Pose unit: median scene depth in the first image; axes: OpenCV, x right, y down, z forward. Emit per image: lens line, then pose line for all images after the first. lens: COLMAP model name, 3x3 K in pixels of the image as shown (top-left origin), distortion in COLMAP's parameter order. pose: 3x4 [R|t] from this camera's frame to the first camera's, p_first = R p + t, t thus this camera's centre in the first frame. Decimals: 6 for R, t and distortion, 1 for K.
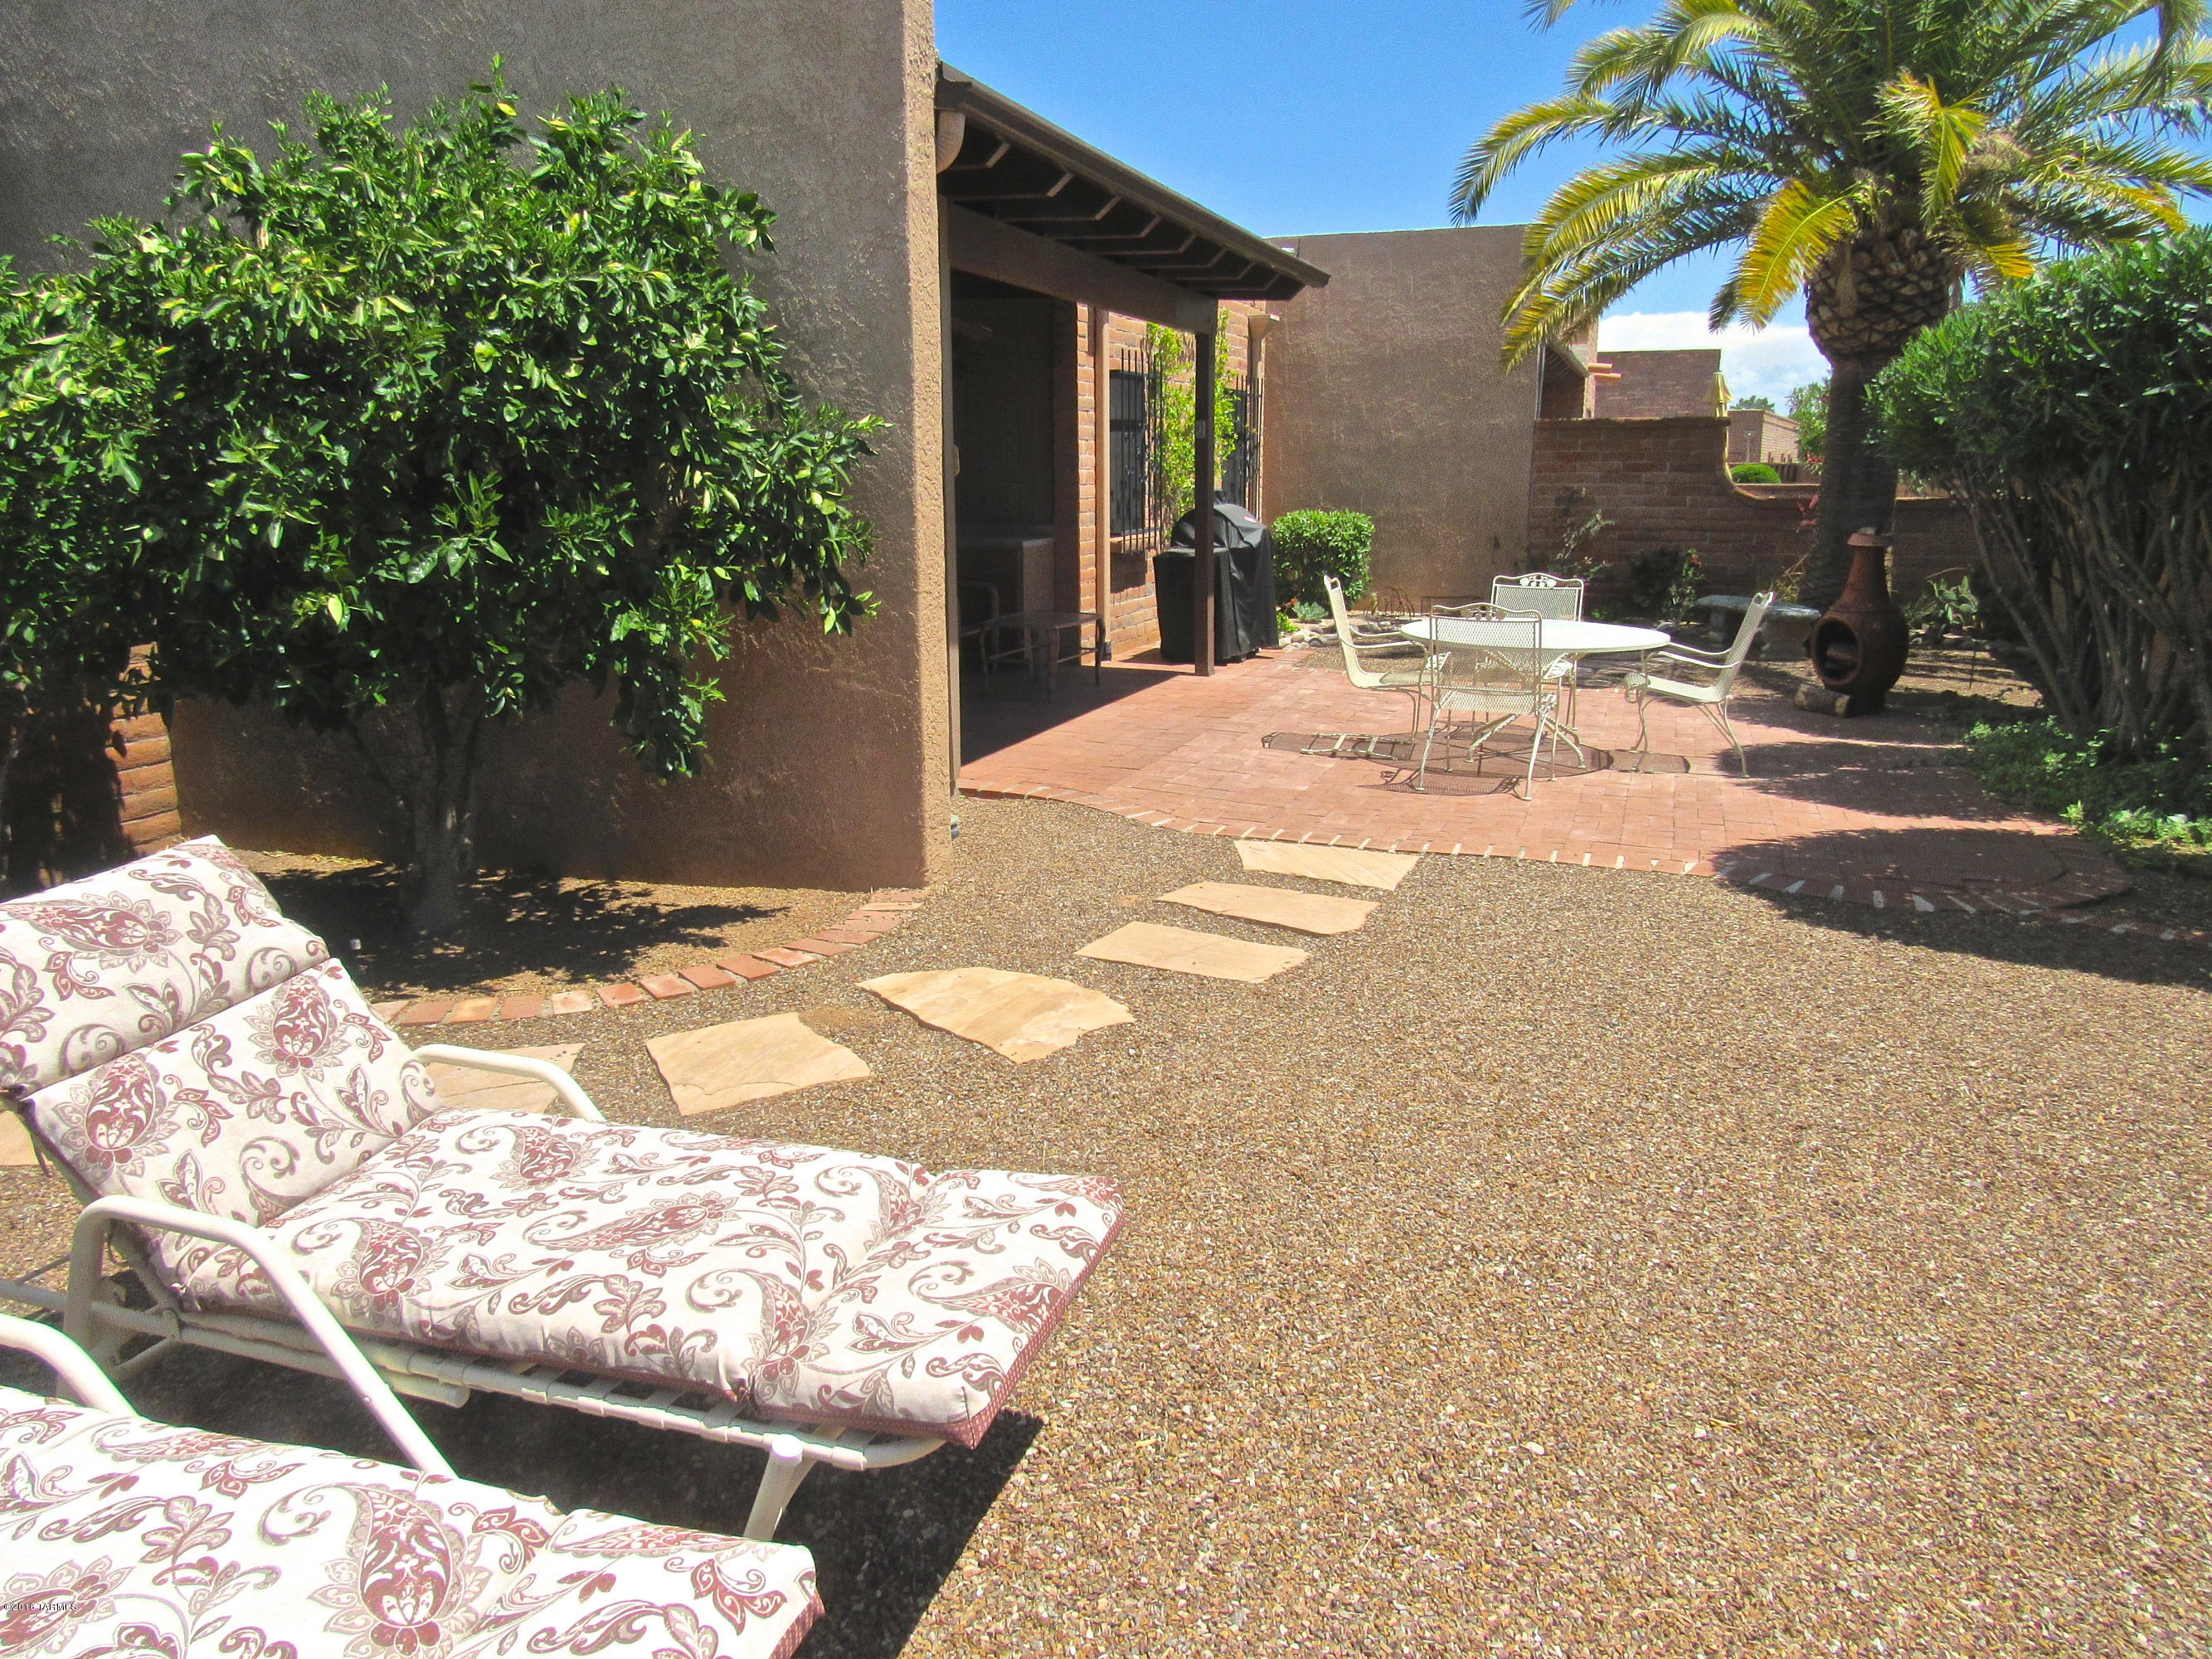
lens RADIAL K [[1590.3, 0, 1106.0], [0, 1590.3, 829.5], [0, 0, 1]] dist [-0.003067, -0.092088]
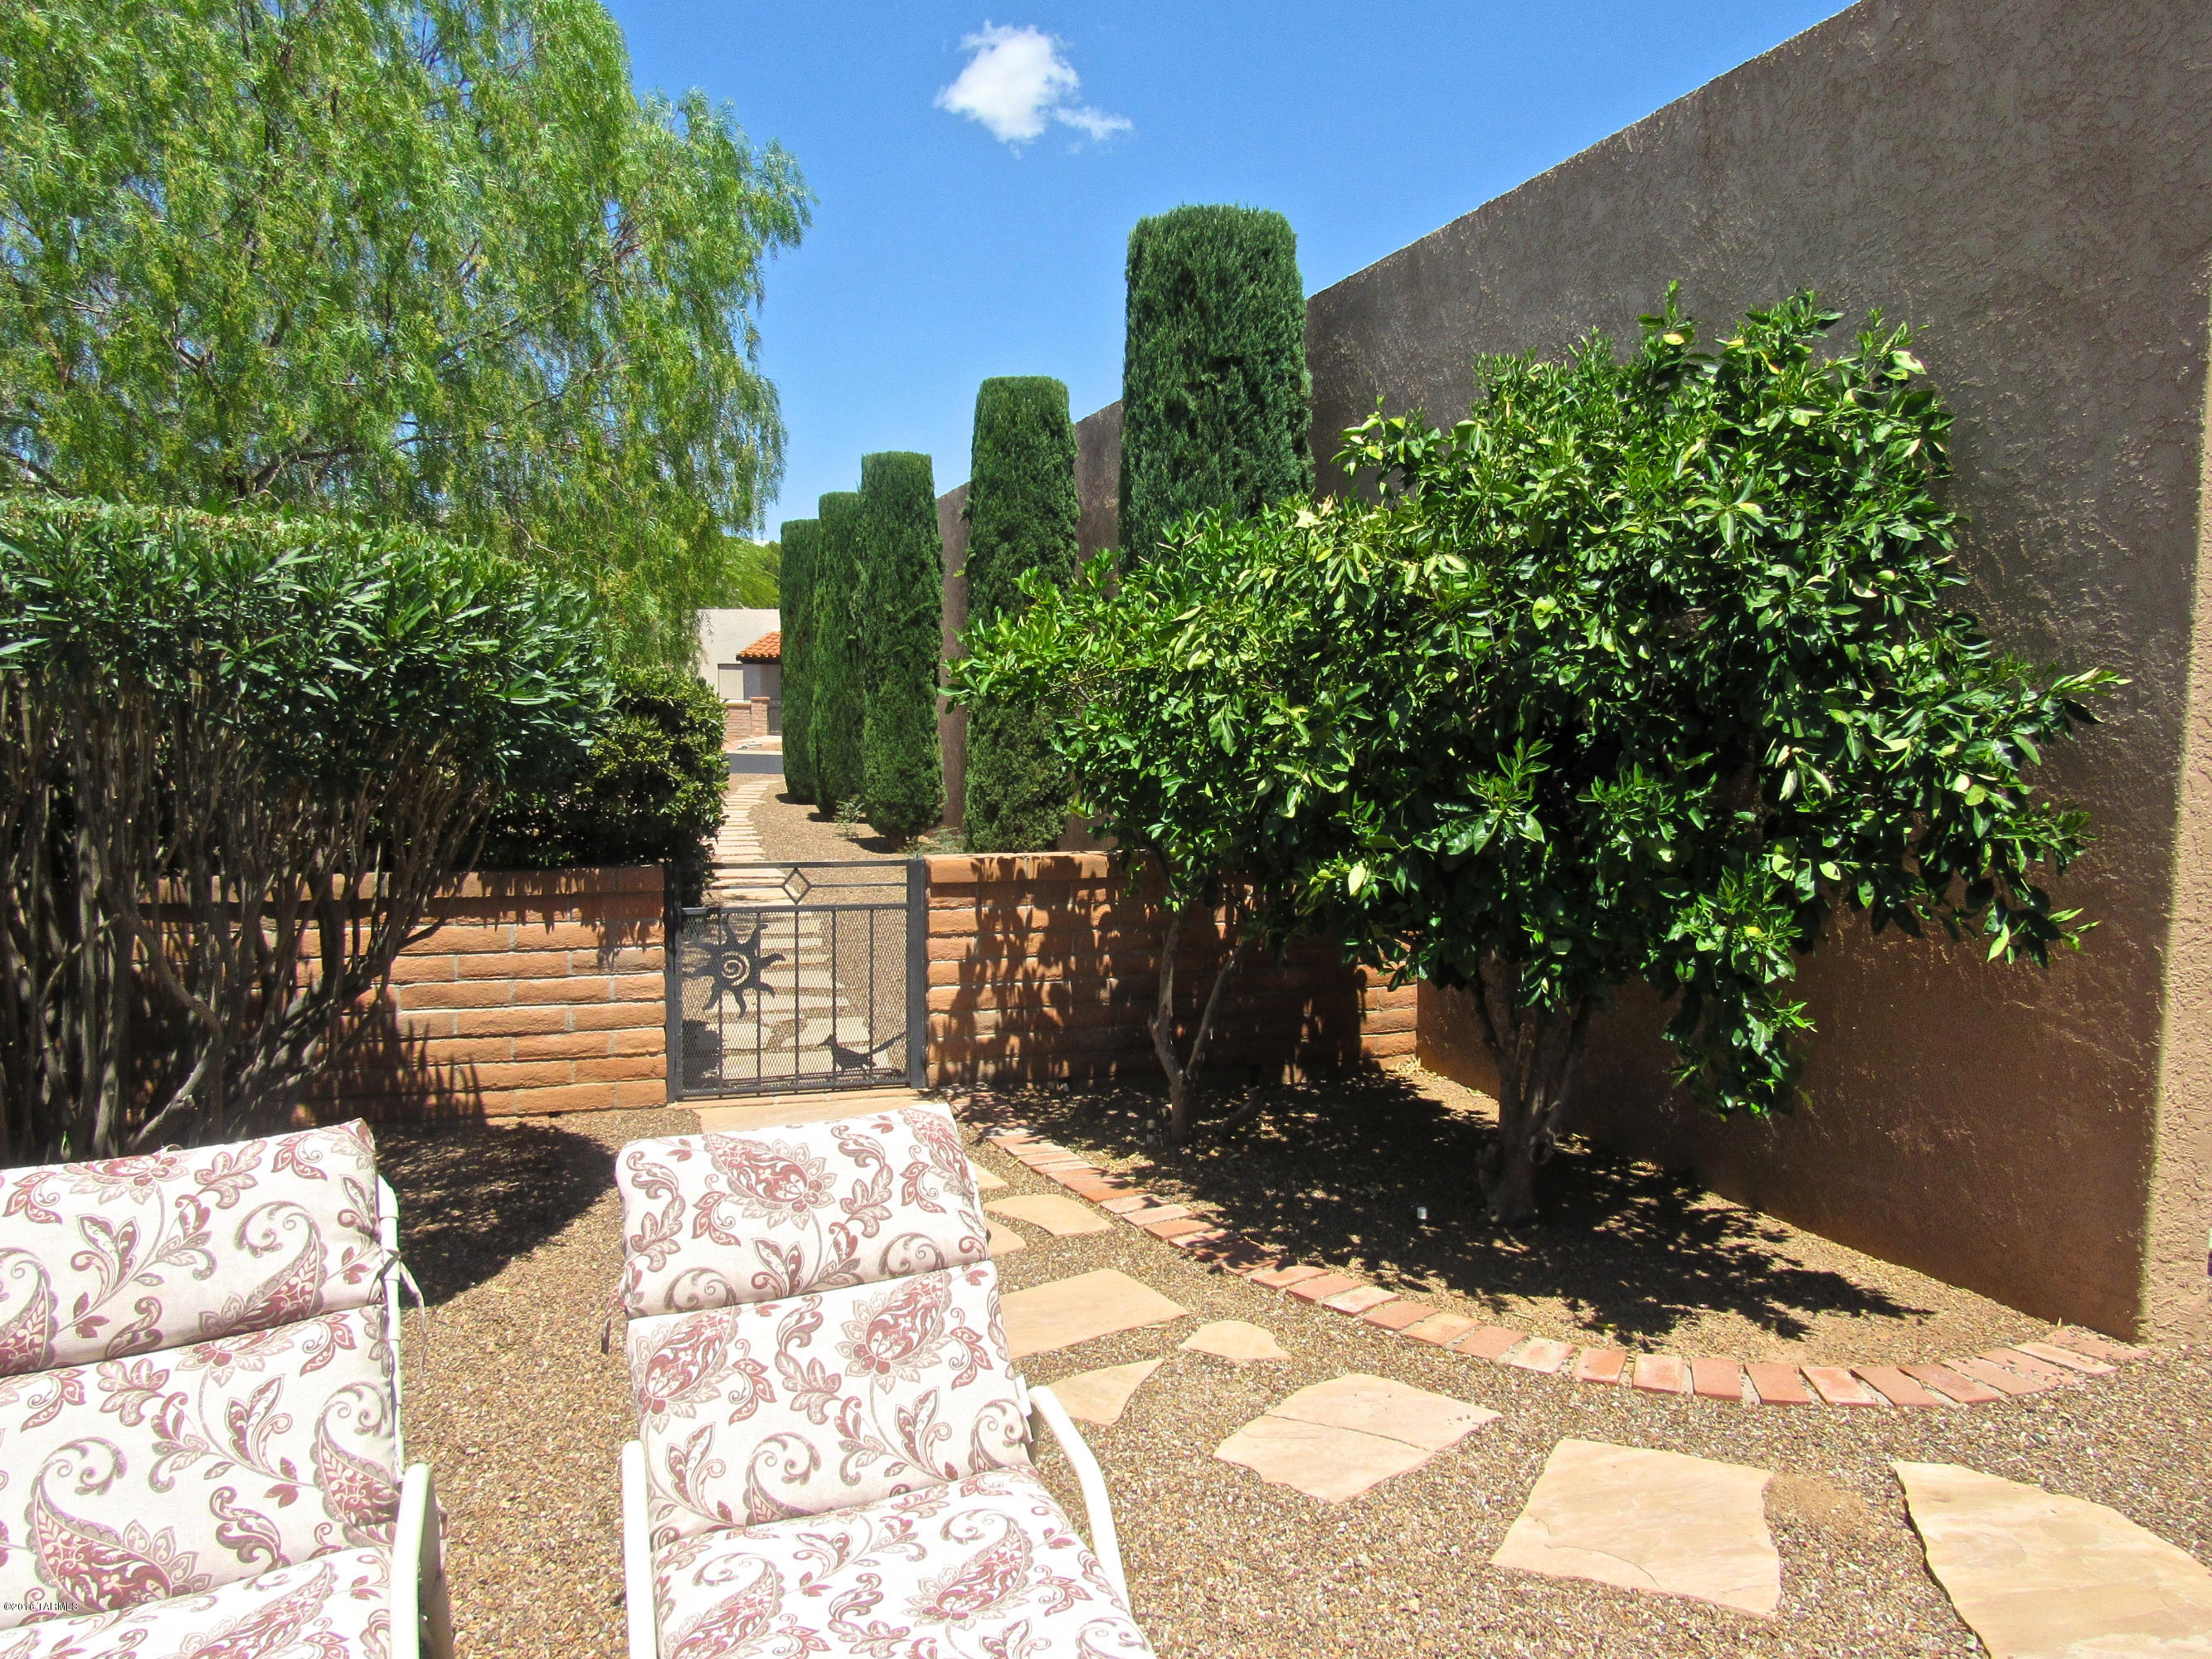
lens RADIAL K [[1549.3, 0, 1106.0], [0, 1549.3, 829.5], [0, 0, 1]] dist [-0.020980, 0.002500]
pose [[0.592886, 0.066181, -0.802562, 0.166856], [-0.179469, 0.982411, -0.051569, -0.082081], [0.785033, 0.174609, 0.594336, 0.276232]]
